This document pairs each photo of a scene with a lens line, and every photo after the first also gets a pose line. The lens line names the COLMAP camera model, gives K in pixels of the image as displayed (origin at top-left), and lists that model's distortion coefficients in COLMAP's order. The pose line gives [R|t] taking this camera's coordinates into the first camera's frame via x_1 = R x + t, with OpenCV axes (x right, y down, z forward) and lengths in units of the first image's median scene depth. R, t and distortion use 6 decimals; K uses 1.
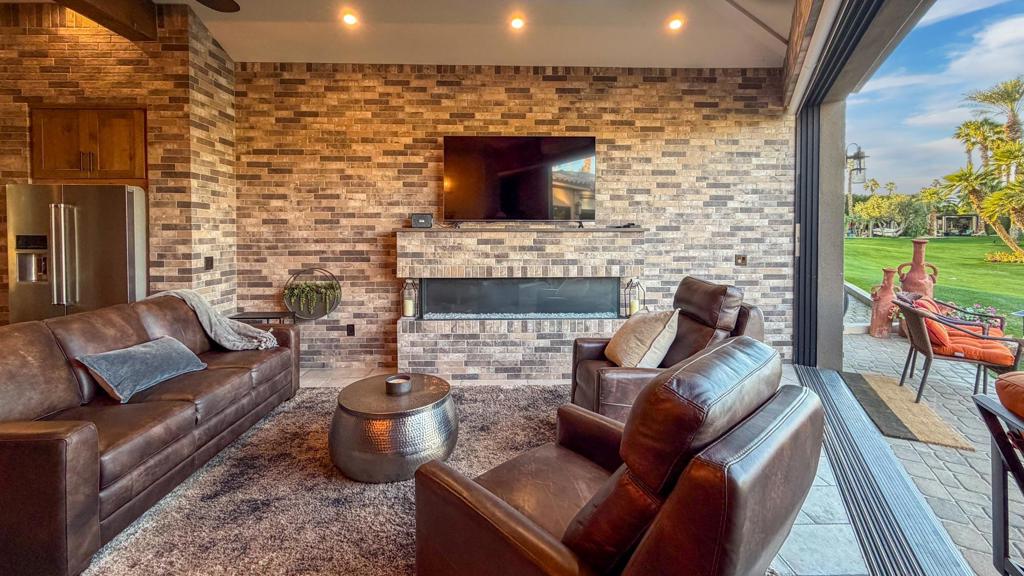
lens RADIAL K [[426.4, 0, 509.4], [0, 426.4, 239.0], [0, 0, 1]] dist [-0.001473, 0.000682]
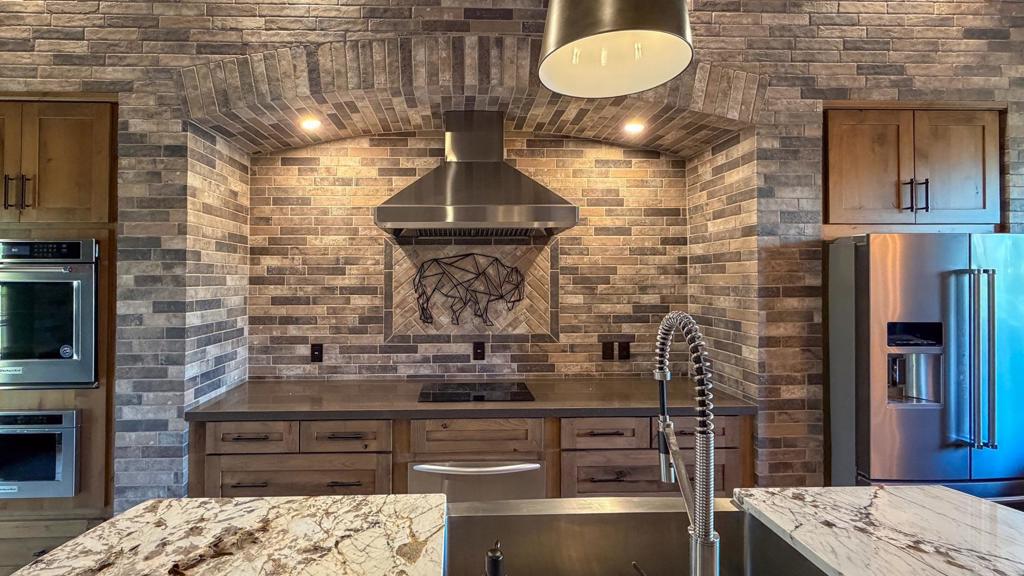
lens RADIAL K [[426.4, 0, 467.6], [0, 426.4, 274.4], [0, 0, 1]] dist [-0.001473, 0.000682]
pose [[0.999997, -0.002344, -0.000552, -1.366150], [0.002326, 0.999515, -0.031046, -0.044408], [0.000624, 0.031045, 0.999518, 0.334411]]
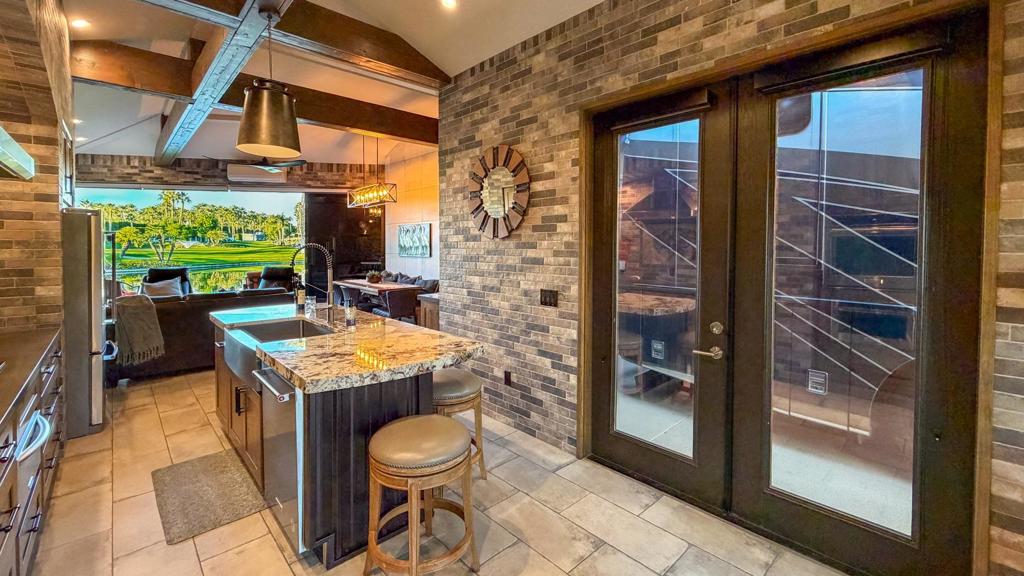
lens RADIAL K [[426.4, 0, 511.7], [0, 426.4, 253.7], [0, 0, 1]] dist [-0.001473, 0.000682]
pose [[-0.655656, -0.014543, 0.754920, -2.005851], [0.017887, 0.999235, 0.034784, -0.034240], [-0.754848, 0.036309, -0.654894, 0.734303]]
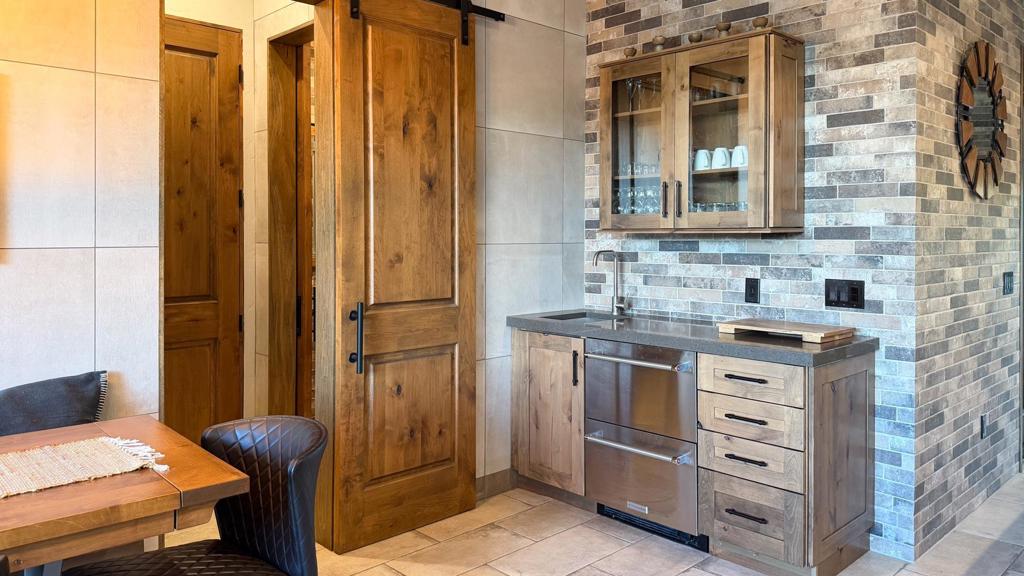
lens RADIAL K [[744.9, 0, 482.4], [0, 744.9, 238.6], [0, 0, 1]] dist [0.061032, -0.069419]
pose [[-0.742903, 0.000040, -0.669399, -0.377974], [-0.016070, 0.999711, 0.017894, 0.004011], [0.669206, 0.024051, -0.742687, 0.478705]]
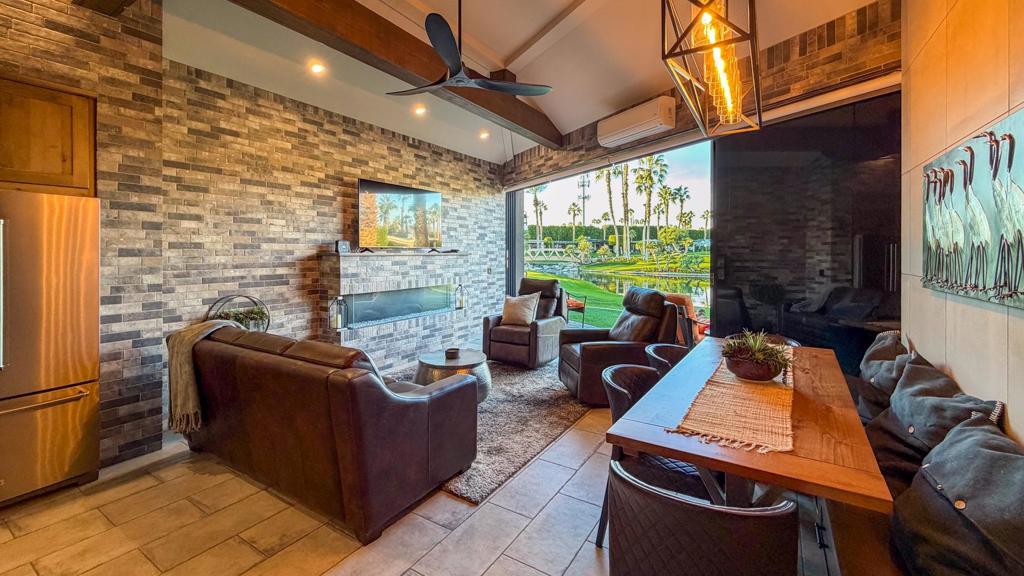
lens RADIAL K [[426.4, 0, 504.2], [0, 426.4, 252.4], [0, 0, 1]] dist [-0.001473, 0.000682]
pose [[0.559688, 0.000148, 0.828704, -0.907274], [0.013923, 0.999857, -0.009583, -0.009246], [-0.828587, 0.016902, 0.559606, -0.030418]]
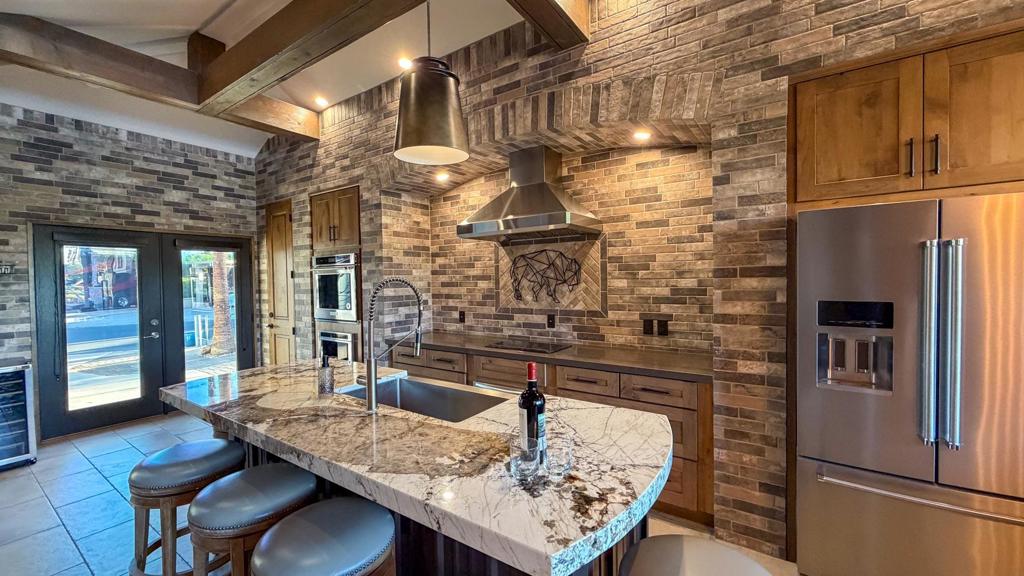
lens RADIAL K [[409.2, 0, 509.6], [0, 409.2, 290.2], [0, 0, 1]] dist [0.000985, 0.000815]
pose [[0.803321, 0.004692, -0.595527, -0.923023], [0.003287, 0.999919, 0.012312, -0.023492], [0.595537, -0.011848, 0.803241, 0.255253]]
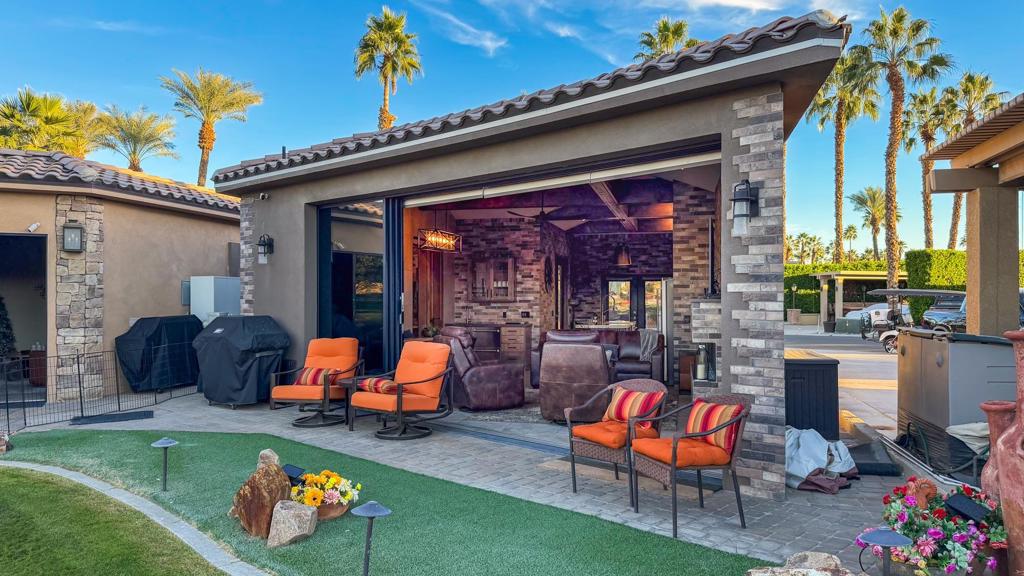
lens RADIAL K [[744.9, 0, 506.8], [0, 744.9, 285.3], [0, 0, 1]] dist [0.061032, -0.069419]
pose [[-0.264121, -0.017741, -0.964326, 2.171591], [-0.022542, 0.999671, -0.012217, -0.024031], [0.964226, 0.018511, -0.264434, 0.982559]]
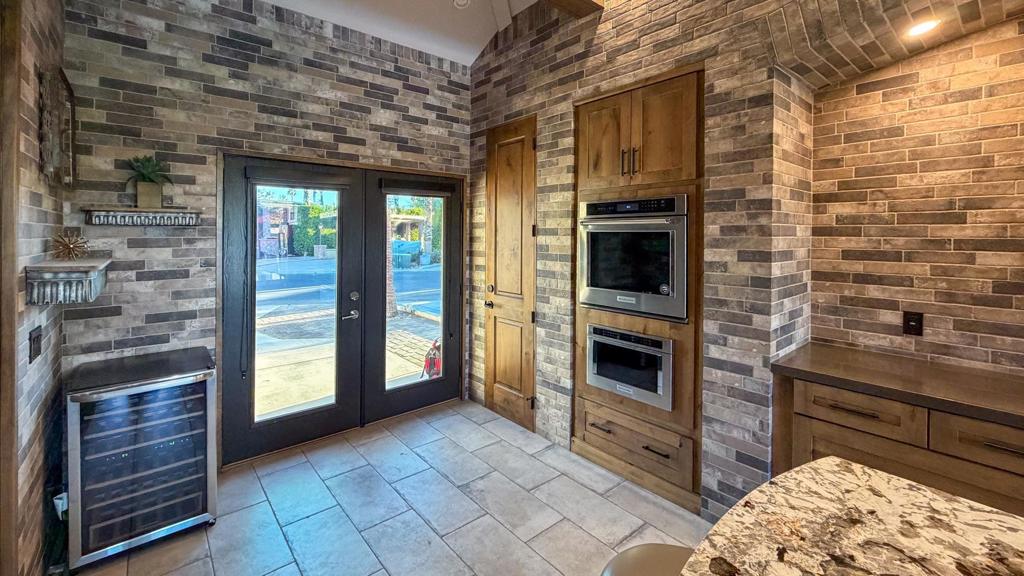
lens RADIAL K [[426.4, 0, 509.8], [0, 426.4, 237.1], [0, 0, 1]] dist [-0.001473, 0.000682]
pose [[0.625880, 0.005681, -0.779899, -1.496484], [-0.017061, 0.999834, -0.006409, -0.037396], [0.779733, 0.017317, 0.625873, 0.291515]]
